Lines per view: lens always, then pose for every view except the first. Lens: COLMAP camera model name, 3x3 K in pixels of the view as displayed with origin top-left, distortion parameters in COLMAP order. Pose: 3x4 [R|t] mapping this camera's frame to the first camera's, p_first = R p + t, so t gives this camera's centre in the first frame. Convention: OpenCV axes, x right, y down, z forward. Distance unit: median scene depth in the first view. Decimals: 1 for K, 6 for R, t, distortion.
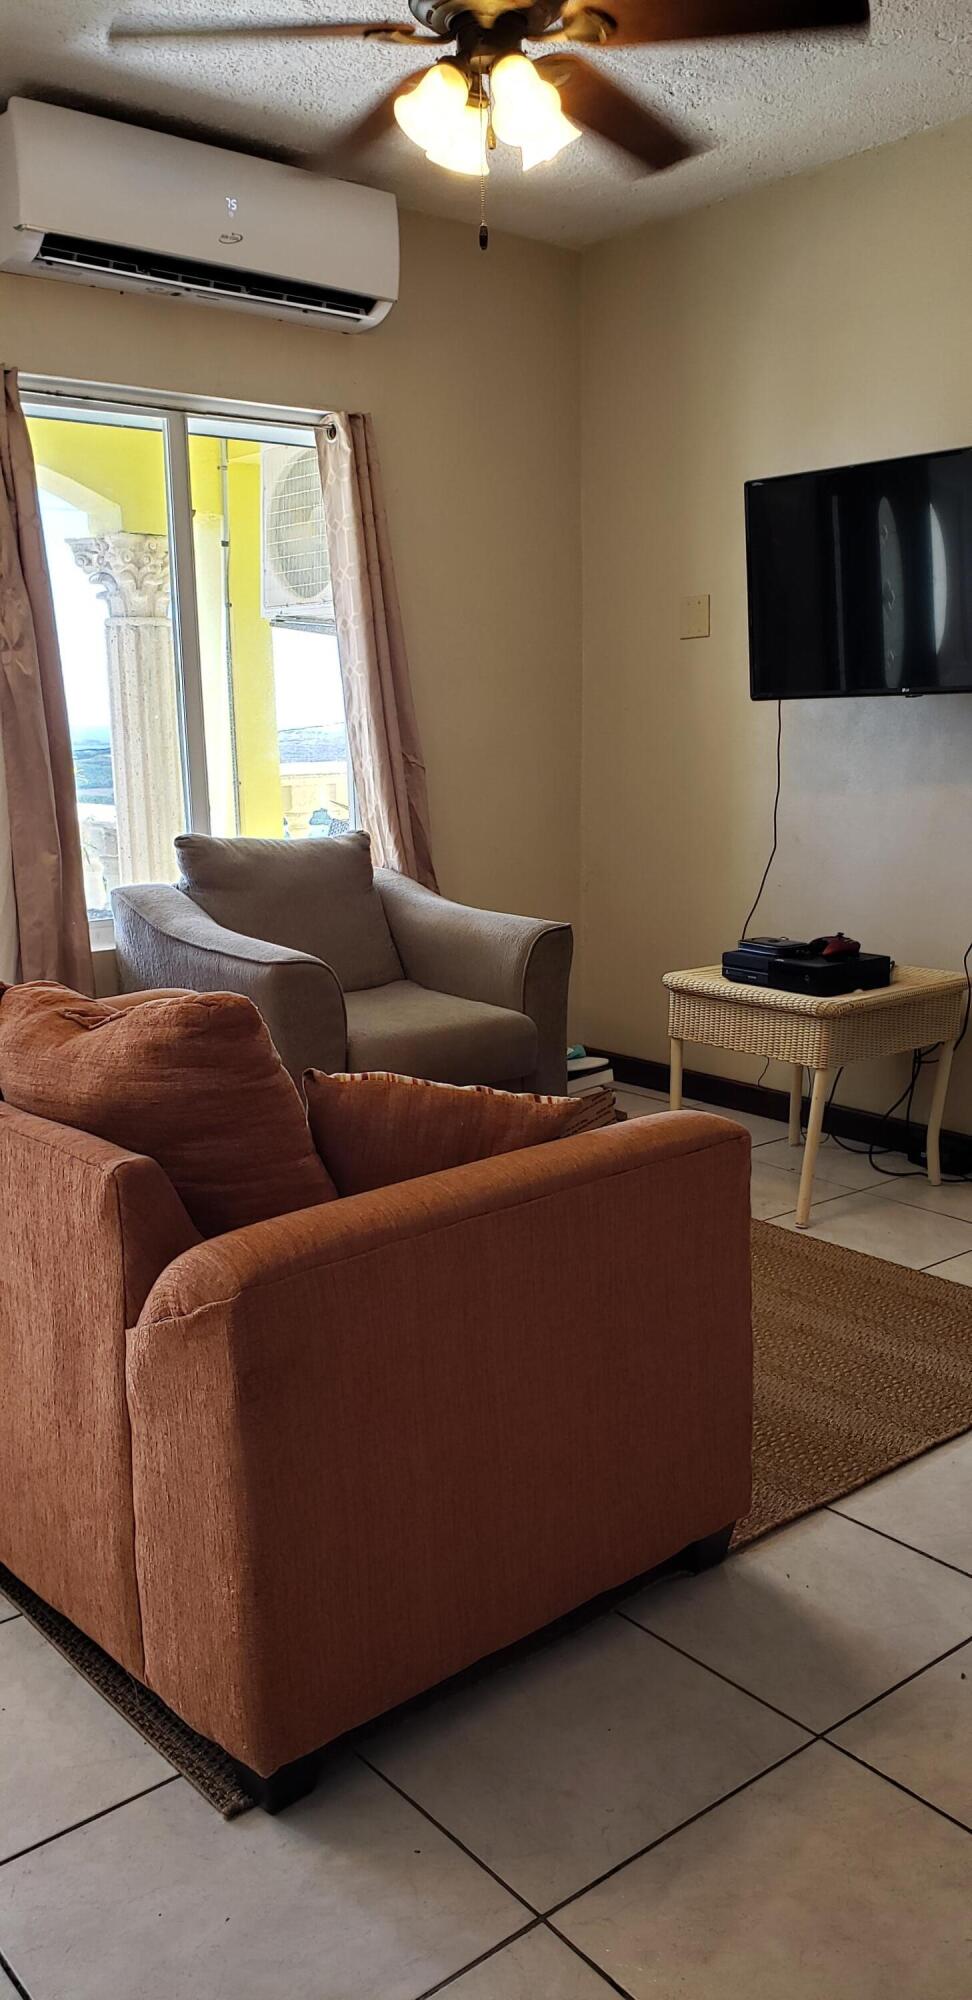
lens RADIAL K [[1512.9, 0, 486.0], [0, 1512.9, 1000.0], [0, 0, 1]] dist [-0.154355, 0.001545]
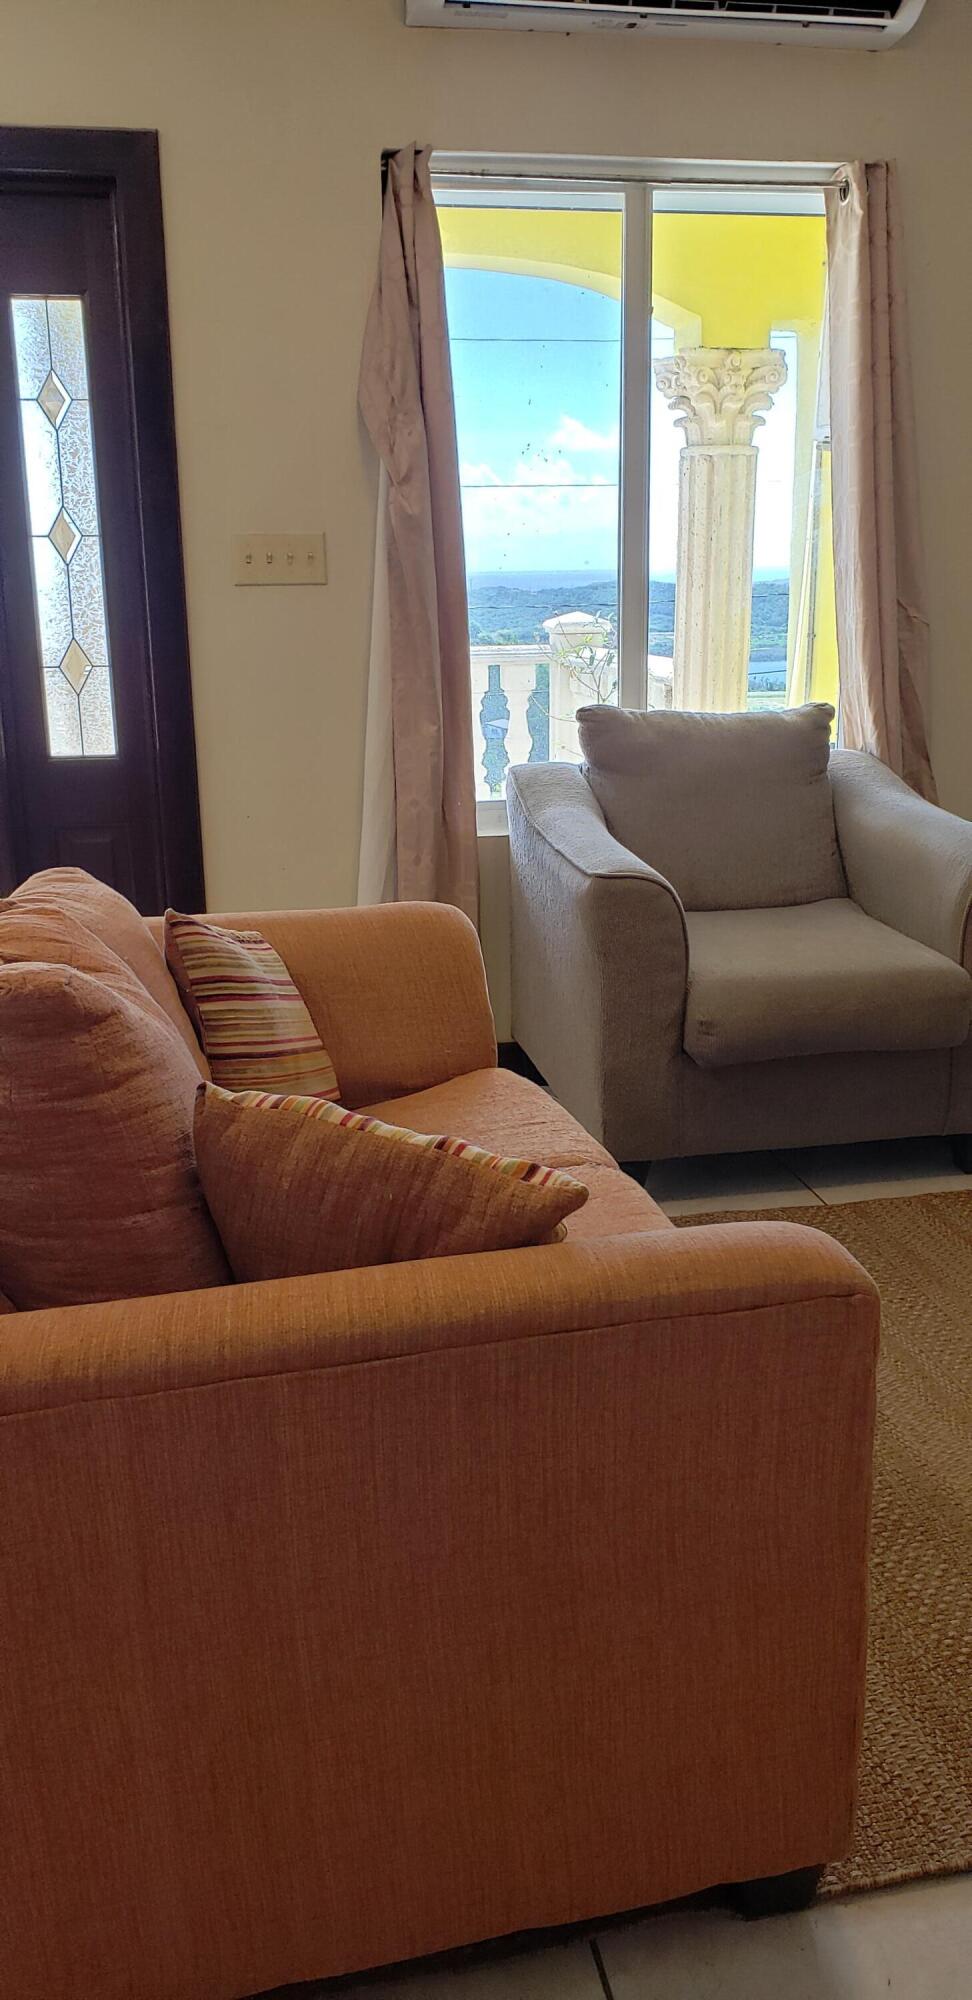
lens RADIAL K [[1495.6, 0, 486.0], [0, 1495.6, 1000.0], [0, 0, 1]] dist [-0.155687, 0.121489]
pose [[0.867791, 0.118240, -0.482657, 0.152825], [-0.066924, 0.990239, 0.122261, -0.040183], [0.492402, -0.073796, 0.867234, 0.218968]]
